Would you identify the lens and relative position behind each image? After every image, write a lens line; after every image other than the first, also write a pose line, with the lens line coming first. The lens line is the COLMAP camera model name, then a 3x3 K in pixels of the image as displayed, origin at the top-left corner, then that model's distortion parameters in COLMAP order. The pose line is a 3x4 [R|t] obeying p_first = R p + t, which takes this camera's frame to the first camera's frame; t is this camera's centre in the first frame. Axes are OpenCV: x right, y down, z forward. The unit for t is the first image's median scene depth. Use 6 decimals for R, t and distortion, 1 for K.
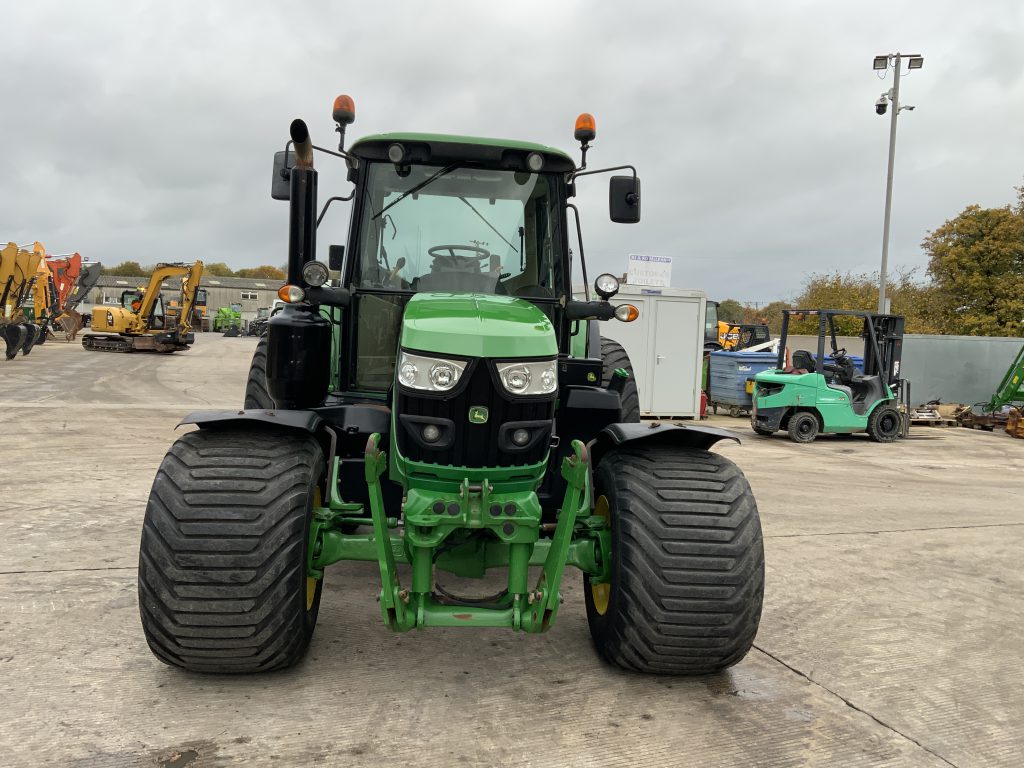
lens RADIAL K [[839.6, 0, 508.8], [0, 839.6, 383.4], [0, 0, 1]] dist [0.075831, -0.150012]
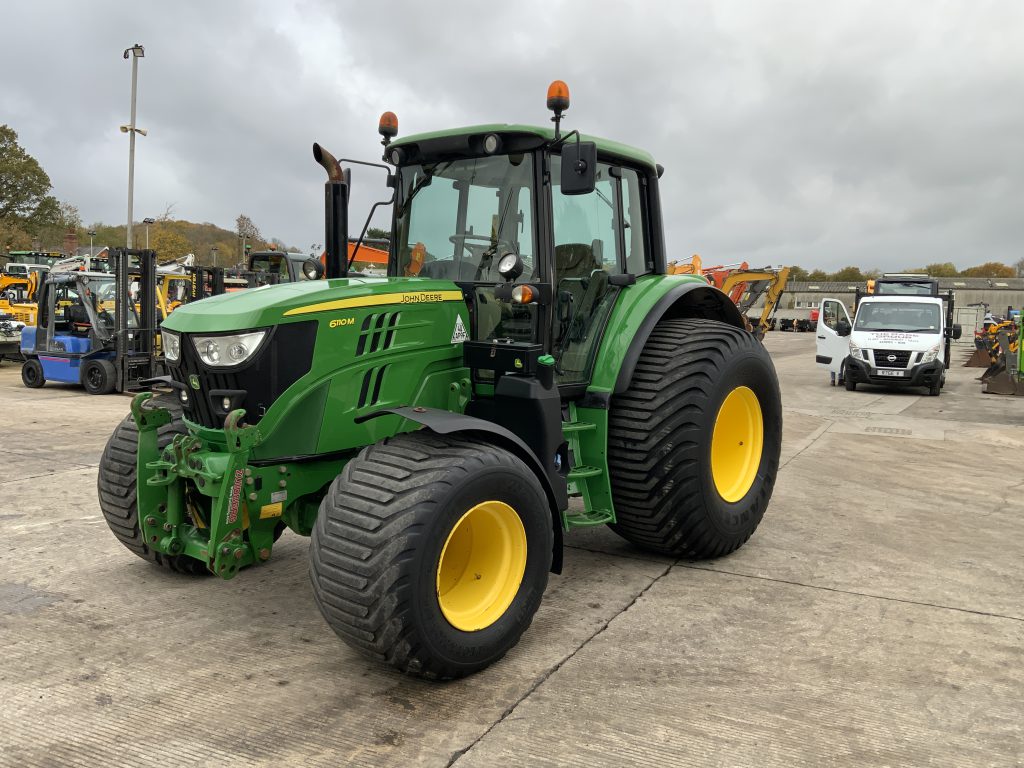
lens RADIAL K [[839.6, 0, 511.7], [0, 839.6, 381.6], [0, 0, 1]] dist [0.075831, -0.150012]
pose [[0.692459, 0.040417, -0.720325, 0.820802], [-0.045636, 0.998884, 0.012177, 0.002221], [0.720013, 0.024441, 0.693530, 0.362436]]
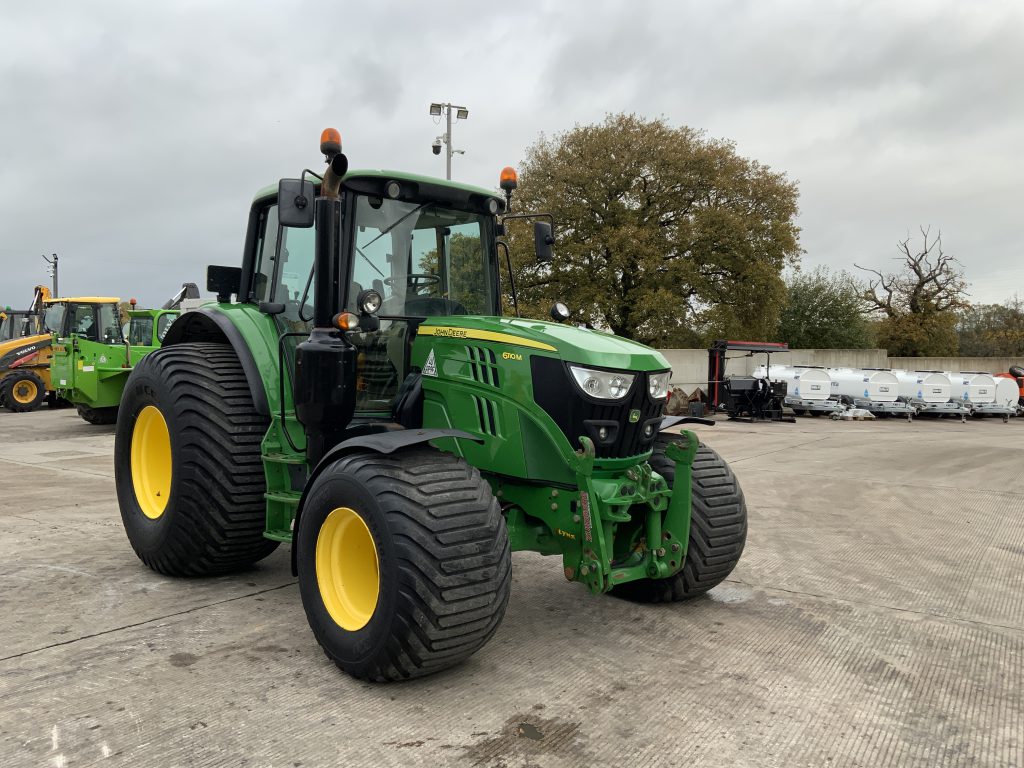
lens RADIAL K [[839.6, 0, 506.8], [0, 839.6, 382.2], [0, 0, 1]] dist [0.075831, -0.150012]
pose [[0.812978, -0.051688, 0.579995, -0.689209], [0.059797, 0.998197, 0.005141, -0.023505], [-0.579216, 0.030502, 0.814604, 0.042171]]
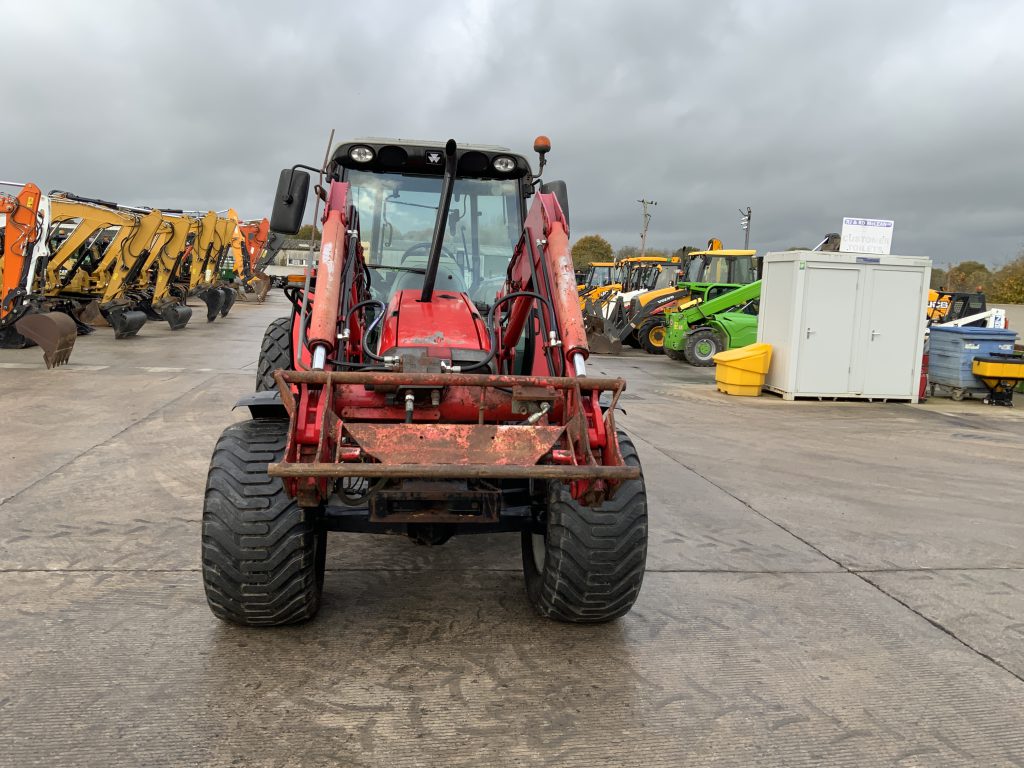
lens RADIAL K [[839.6, 0, 509.8], [0, 839.6, 383.1], [0, 0, 1]] dist [0.075831, -0.150012]
pose [[0.982749, 0.025796, -0.183138, -0.127205], [-0.017278, 0.998700, 0.047955, -0.049610], [0.184137, -0.043964, 0.981917, 0.118840]]
